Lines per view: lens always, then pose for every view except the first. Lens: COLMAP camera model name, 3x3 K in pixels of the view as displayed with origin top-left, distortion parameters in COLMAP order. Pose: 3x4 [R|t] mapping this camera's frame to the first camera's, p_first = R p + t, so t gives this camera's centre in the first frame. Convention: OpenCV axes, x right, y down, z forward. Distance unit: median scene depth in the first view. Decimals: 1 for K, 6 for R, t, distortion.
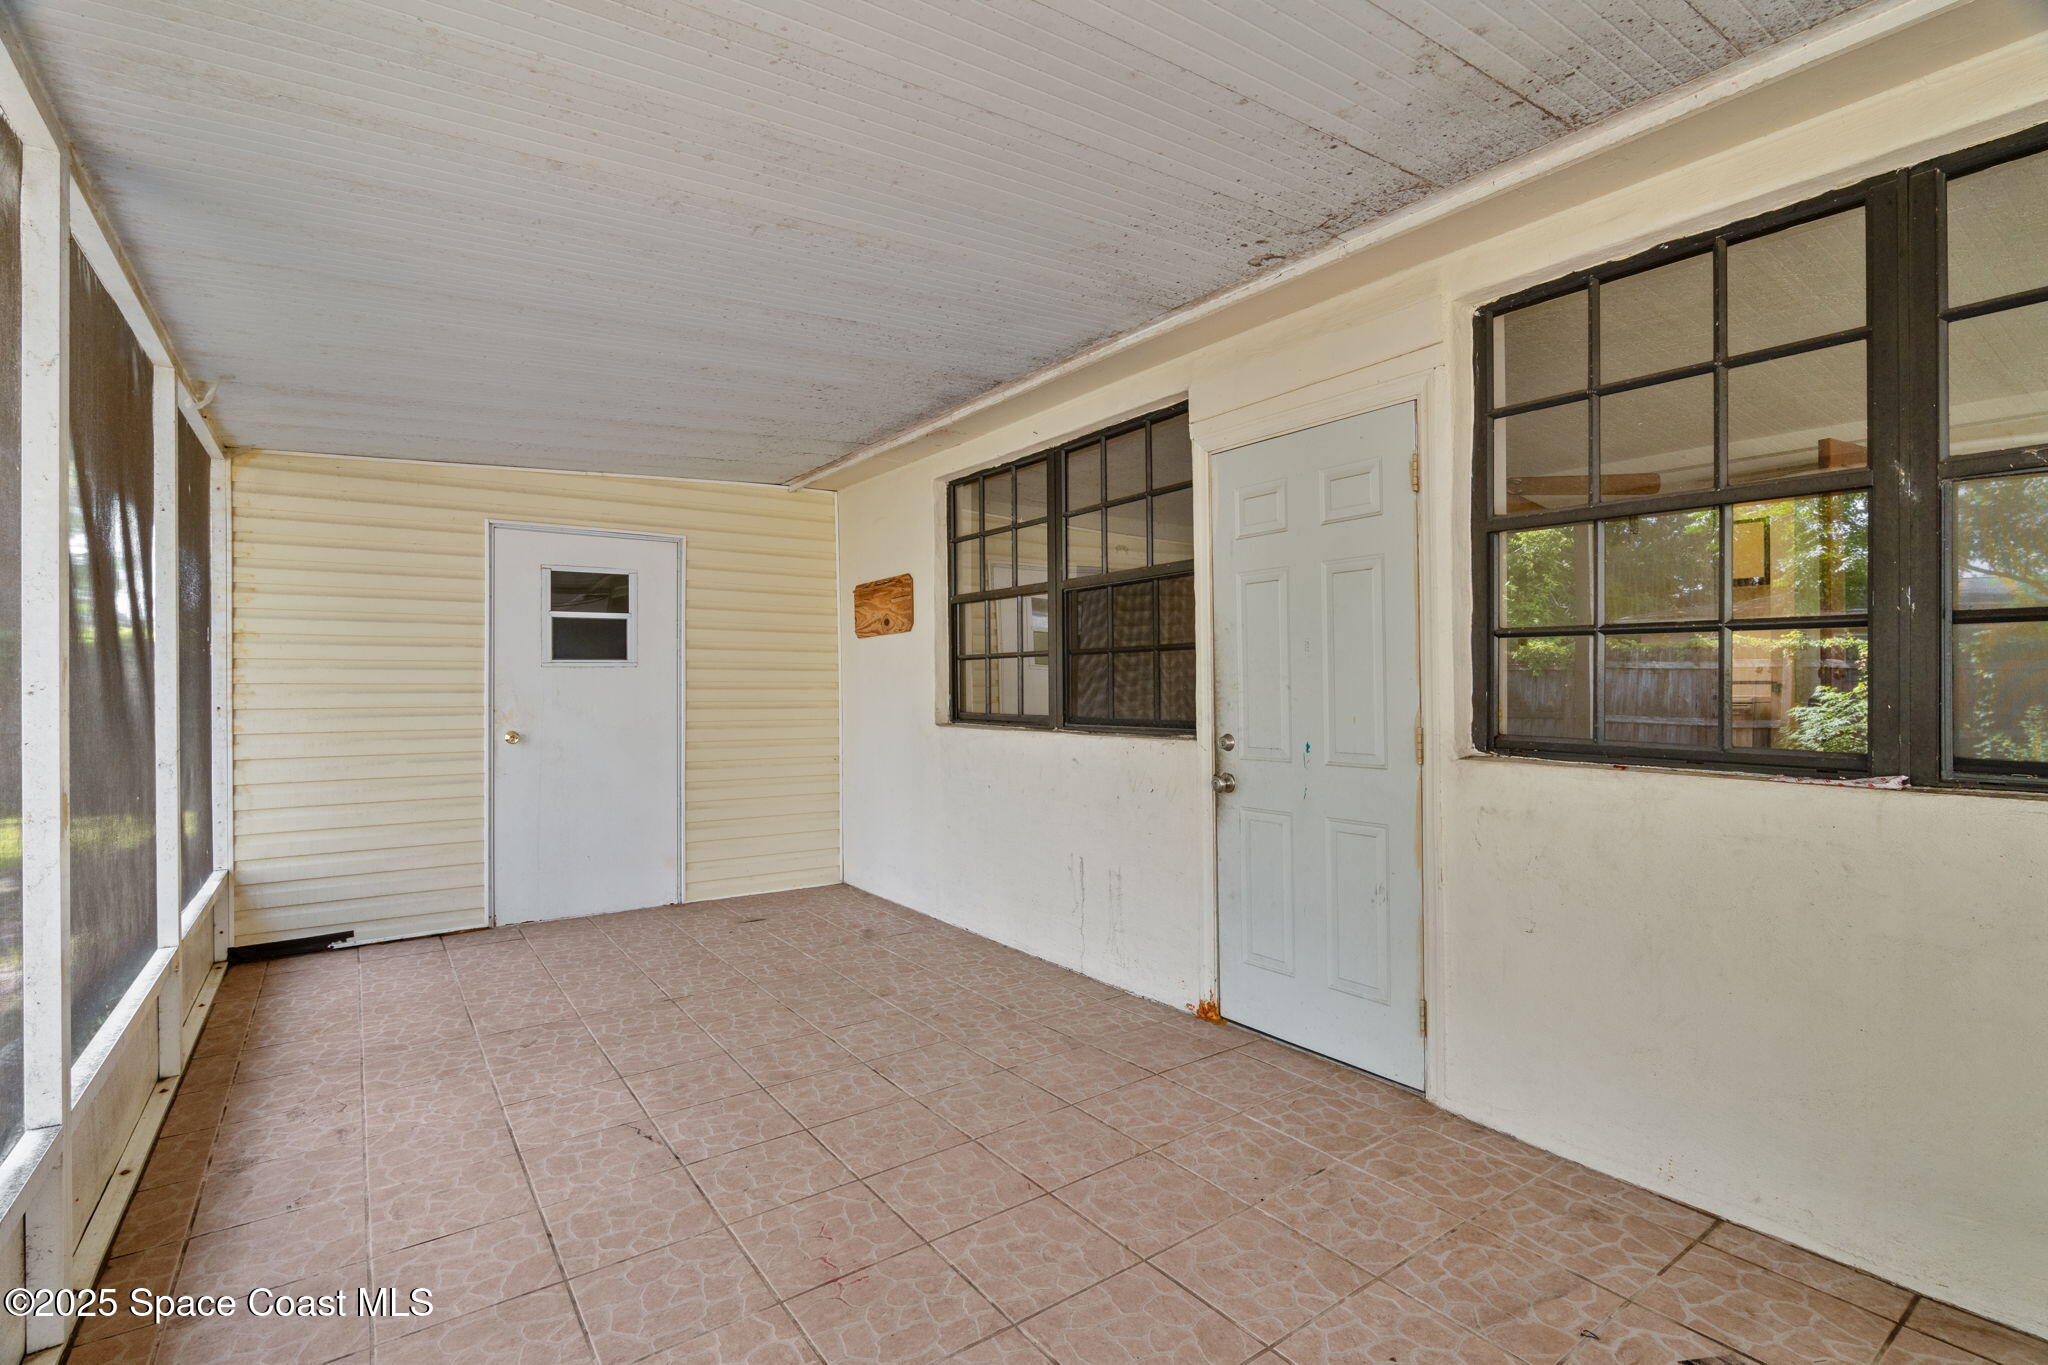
lens RADIAL K [[962.3, 0, 1031.2], [0, 962.3, 699.2], [0, 0, 1]] dist [-0.023616, 0.008150]
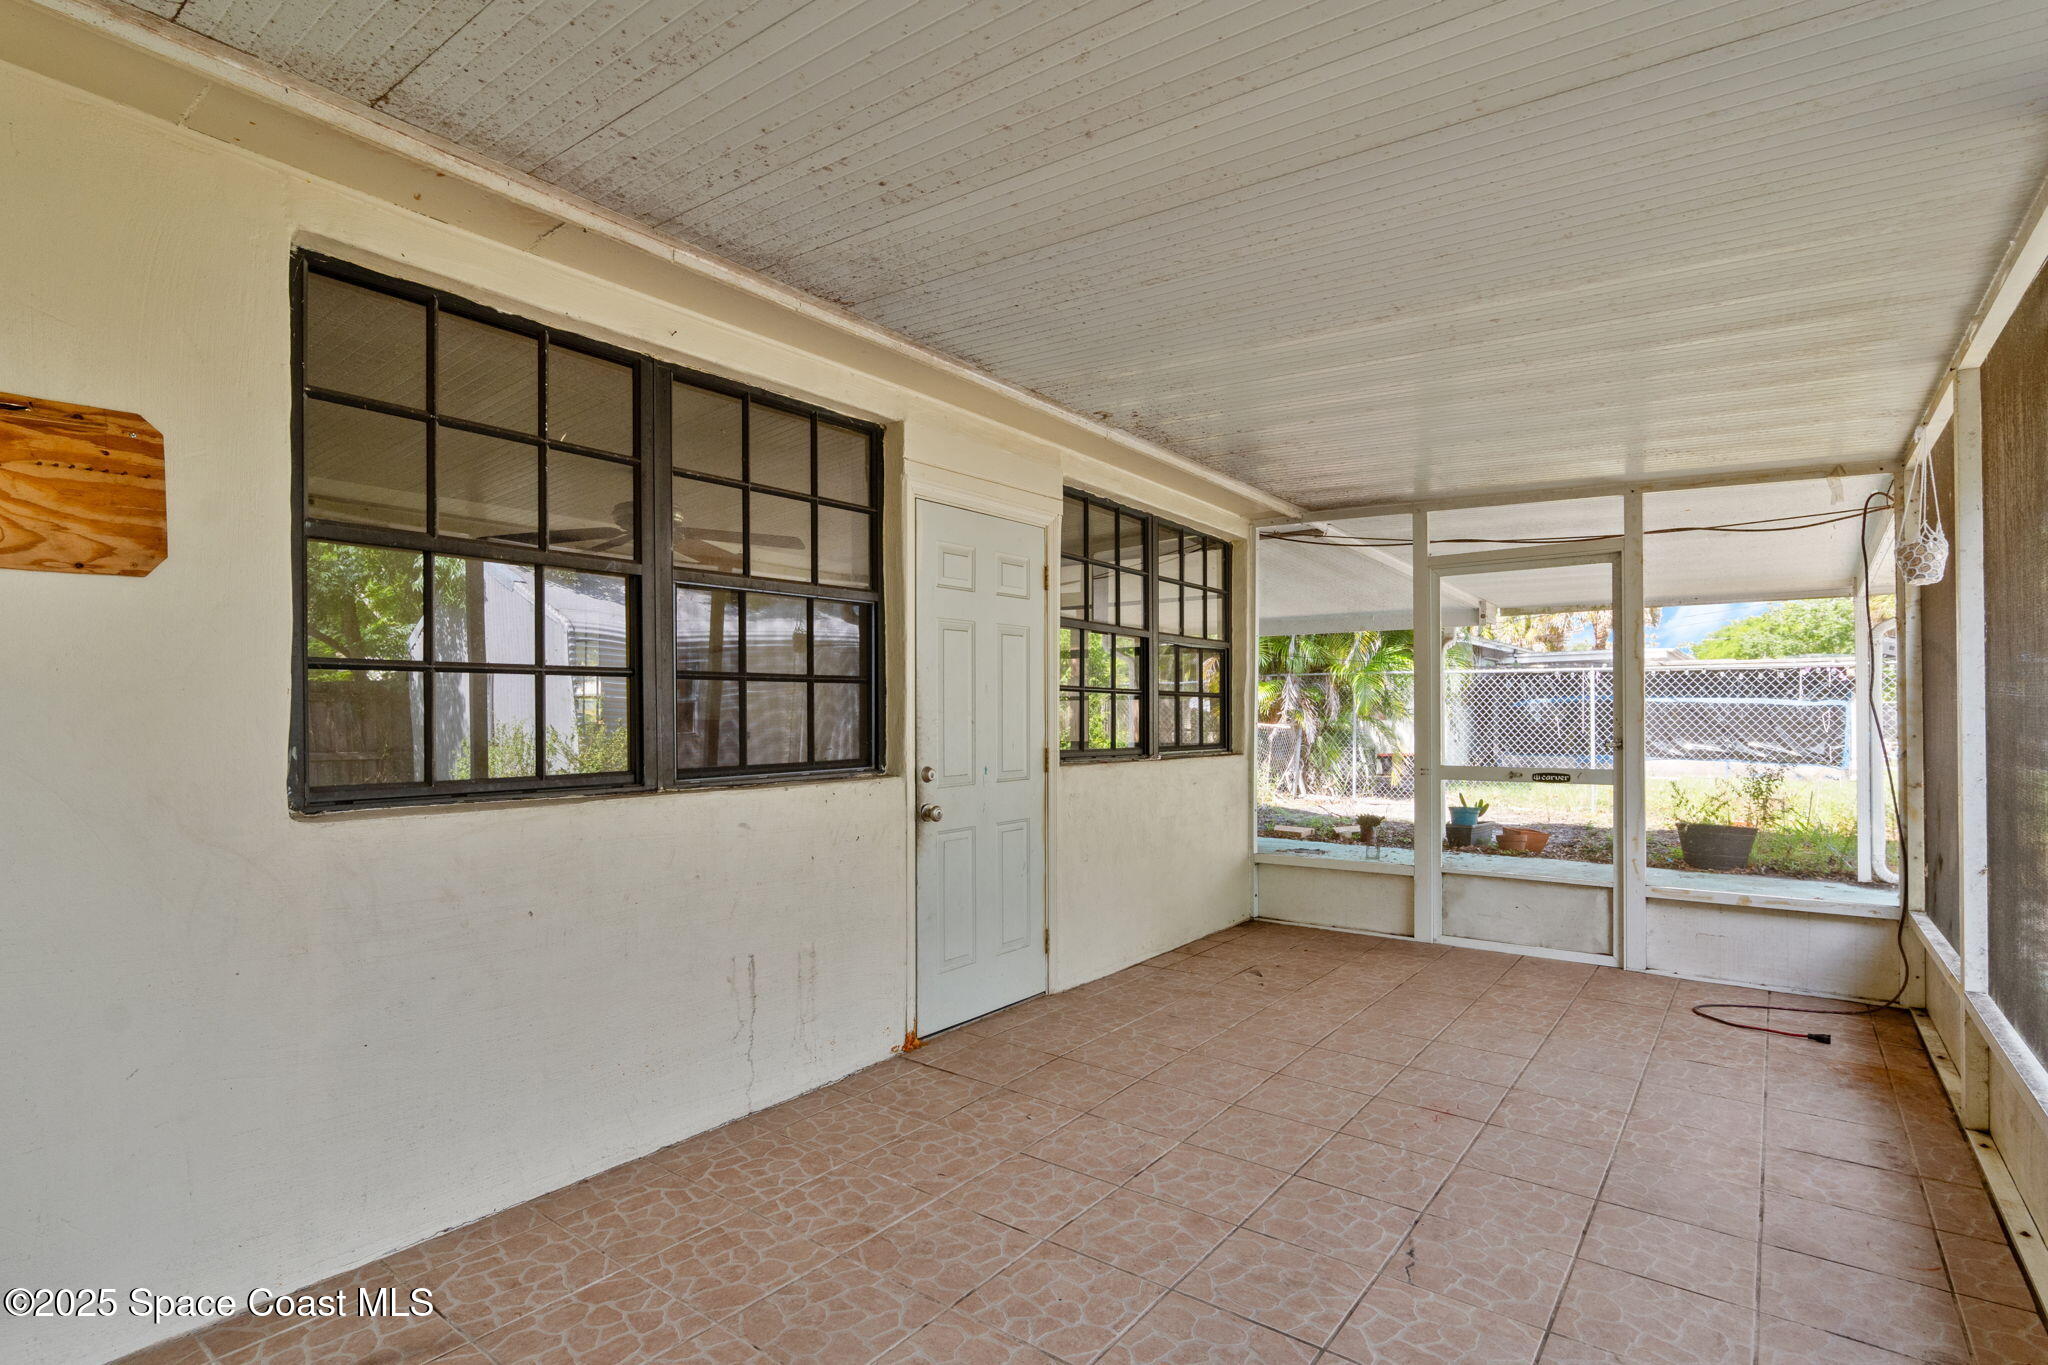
lens RADIAL K [[1020.0, 0, 993.2], [0, 1020.0, 735.1], [0, 0, 1]] dist [-0.025302, 0.010200]
pose [[-0.285329, -0.010325, 0.958374, -0.917205], [0.021724, 0.999615, 0.017237, -0.016768], [-0.958183, 0.025738, -0.284995, 1.278252]]
